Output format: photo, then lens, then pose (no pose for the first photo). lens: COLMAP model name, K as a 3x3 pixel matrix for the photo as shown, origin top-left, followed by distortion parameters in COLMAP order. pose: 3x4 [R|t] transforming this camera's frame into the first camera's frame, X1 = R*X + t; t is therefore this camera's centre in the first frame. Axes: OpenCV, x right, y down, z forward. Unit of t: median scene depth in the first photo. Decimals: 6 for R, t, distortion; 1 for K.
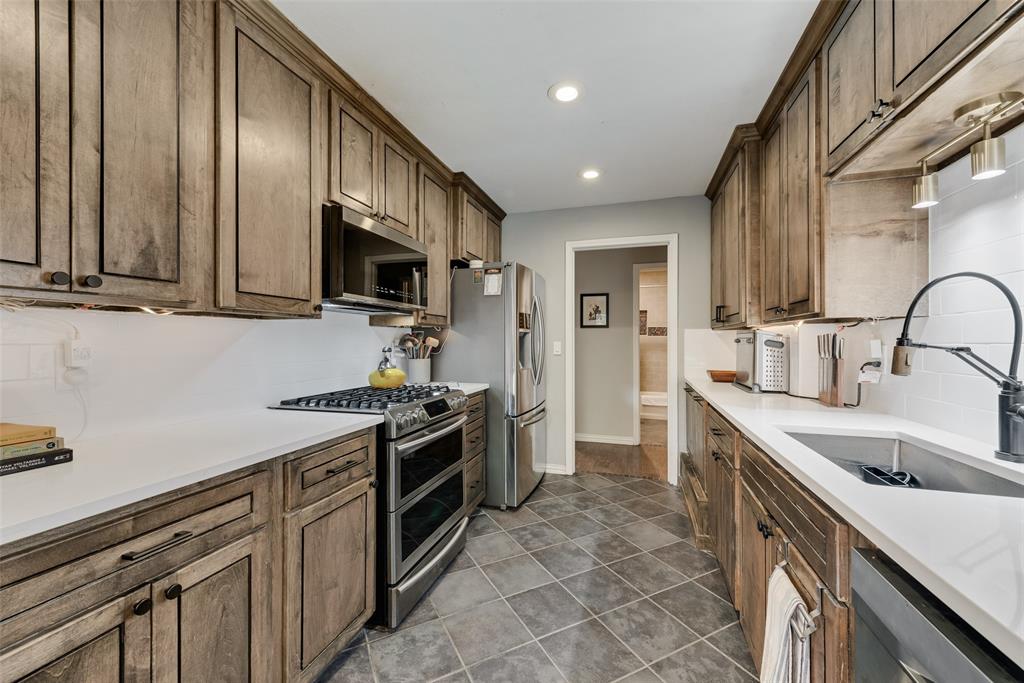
lens RADIAL K [[402.4, 0, 537.3], [0, 402.4, 340.1], [0, 0, 1]] dist [0.009782, -0.003438]
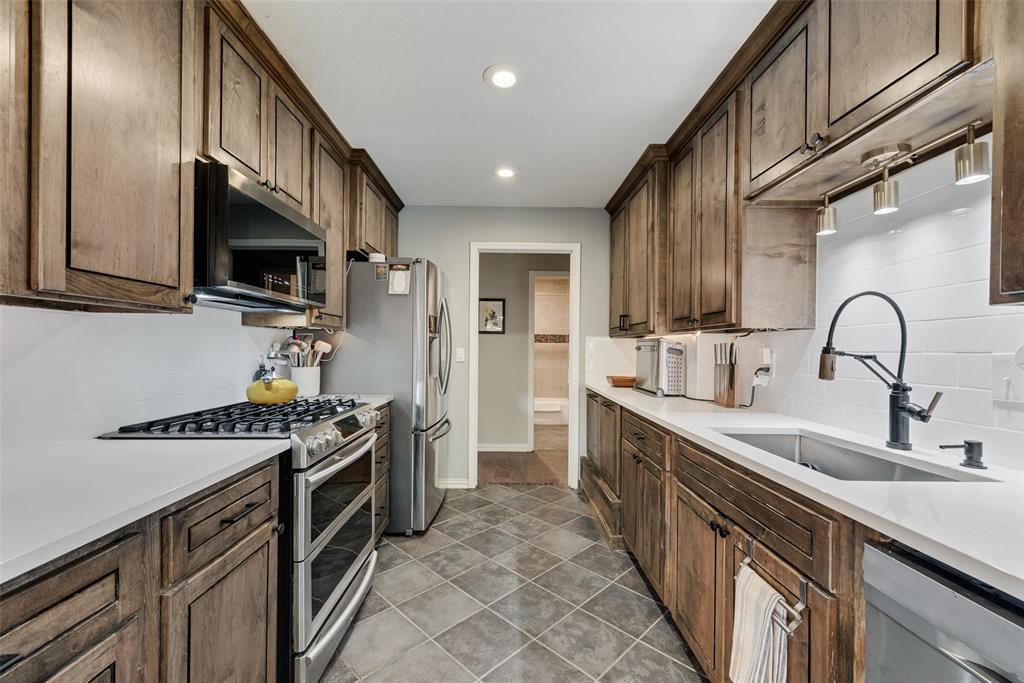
lens RADIAL K [[402.4, 0, 510.6], [0, 402.4, 348.6], [0, 0, 1]] dist [0.009782, -0.003438]
pose [[0.955862, 0.008200, 0.293701, -0.188301], [-0.009525, 0.999950, 0.003079, 0.002967], [-0.293661, -0.005741, 0.955892, 0.115265]]
